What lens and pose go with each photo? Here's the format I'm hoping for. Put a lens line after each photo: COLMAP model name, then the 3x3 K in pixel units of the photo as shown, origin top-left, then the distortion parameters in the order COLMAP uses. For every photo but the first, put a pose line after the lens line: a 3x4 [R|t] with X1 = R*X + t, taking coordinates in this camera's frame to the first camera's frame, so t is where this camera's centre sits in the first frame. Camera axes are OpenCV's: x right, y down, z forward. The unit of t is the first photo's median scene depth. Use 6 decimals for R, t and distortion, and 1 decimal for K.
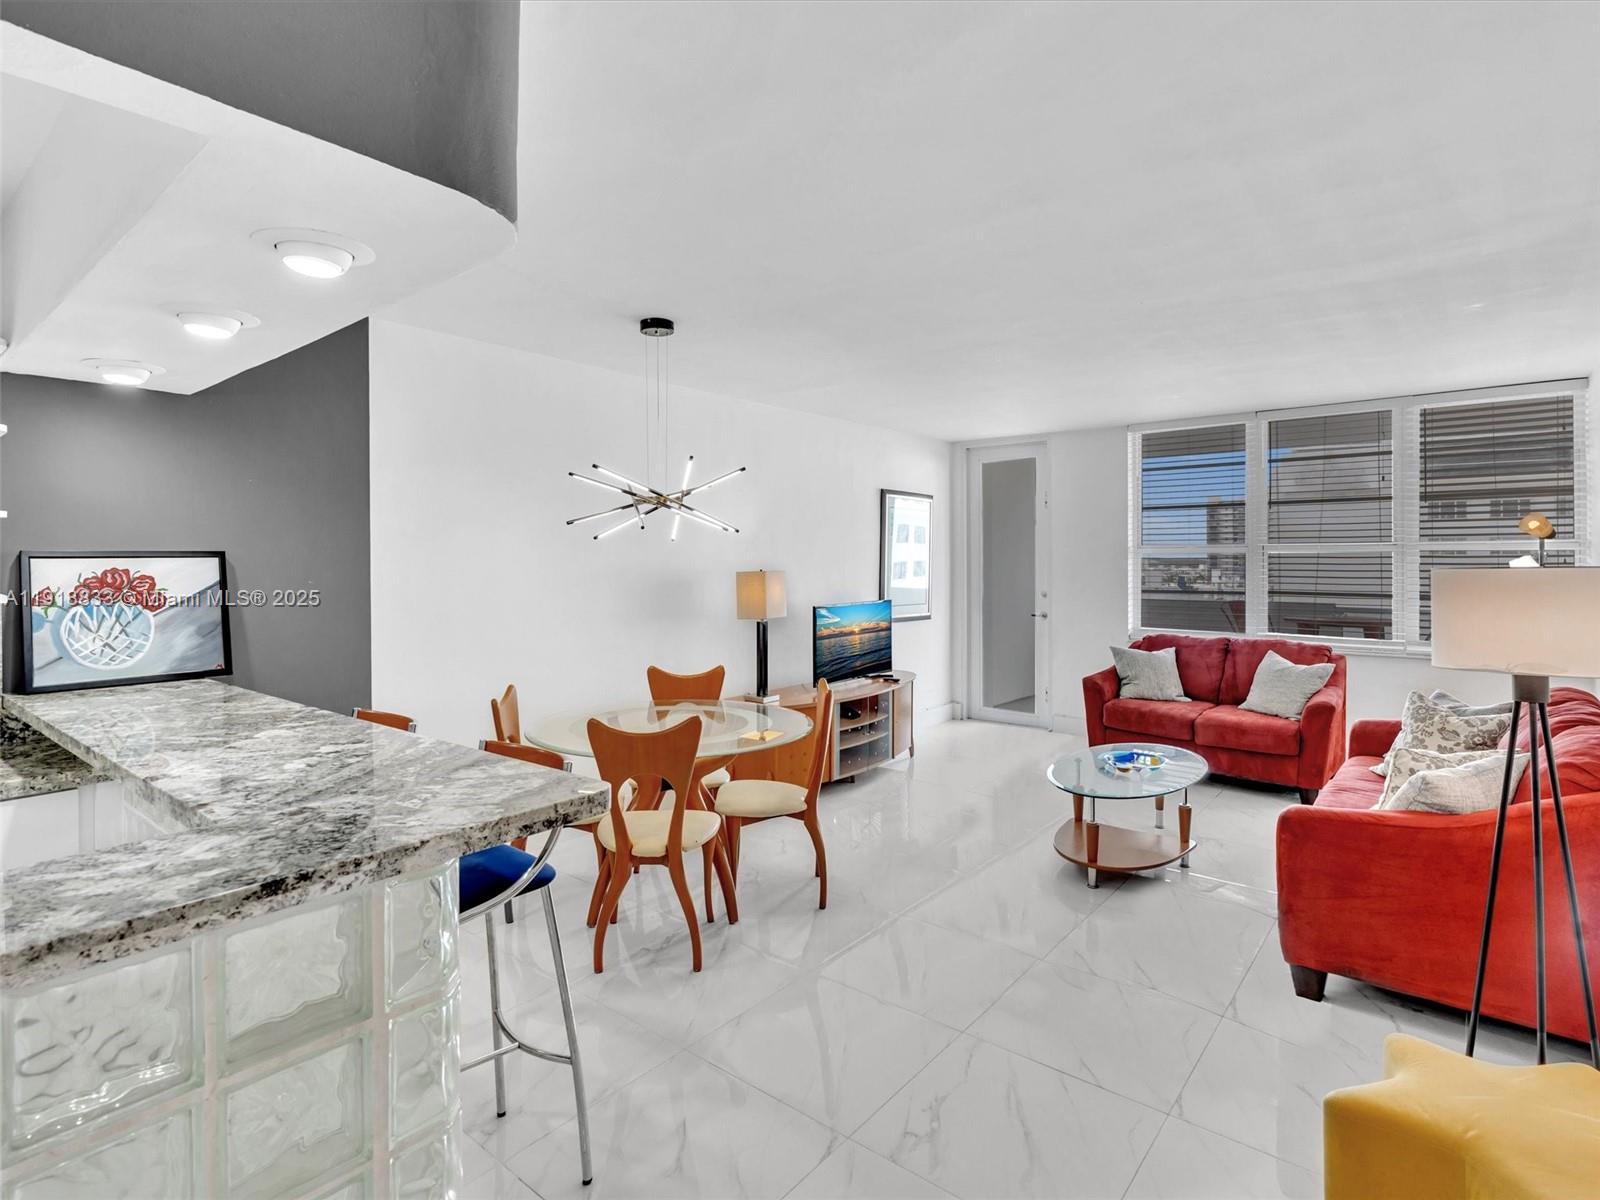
lens RADIAL K [[874.7, 0, 786.1], [0, 874.7, 552.8], [0, 0, 1]] dist [-0.009002, 0.006263]
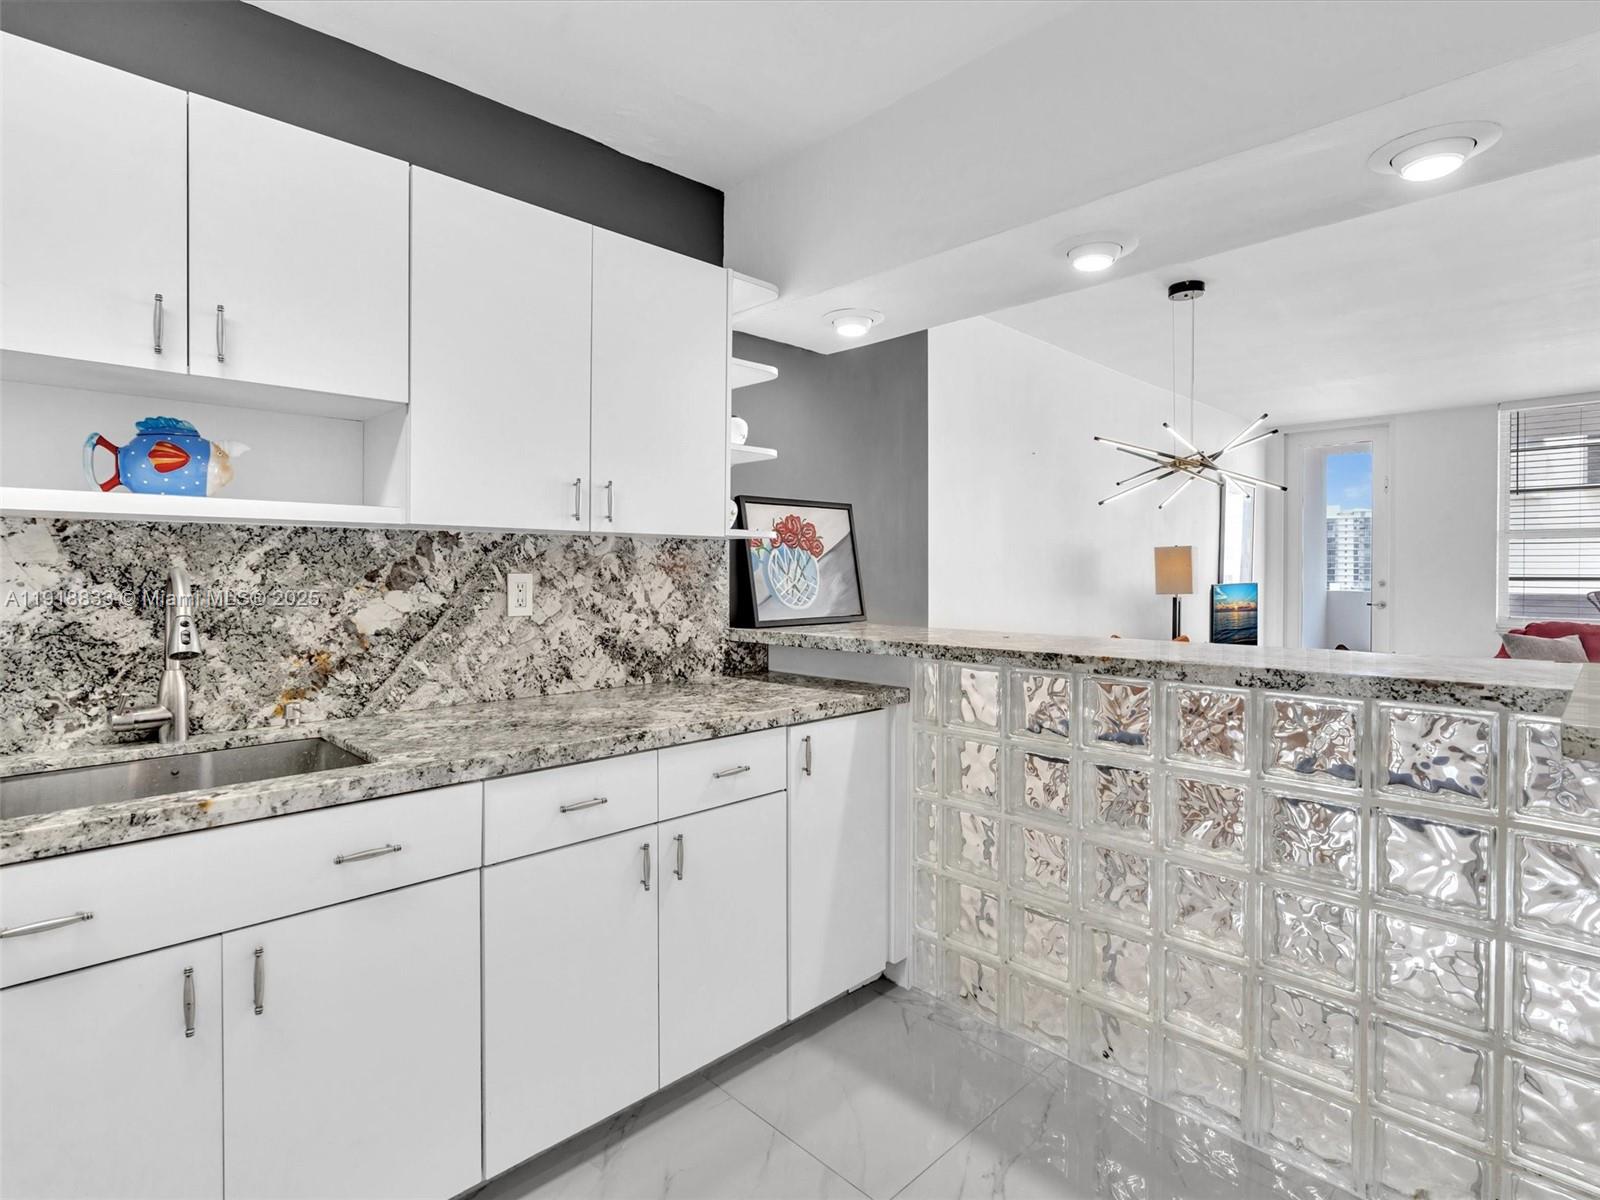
lens RADIAL K [[817.7, 0, 788.0], [0, 817.7, 580.2], [0, 0, 1]] dist [-0.000154, 0.001312]
pose [[0.994211, 0.000811, -0.107440, -0.643477], [0.001150, 0.999834, 0.018185, 0.075812], [0.107437, -0.018204, 0.994045, 0.003246]]
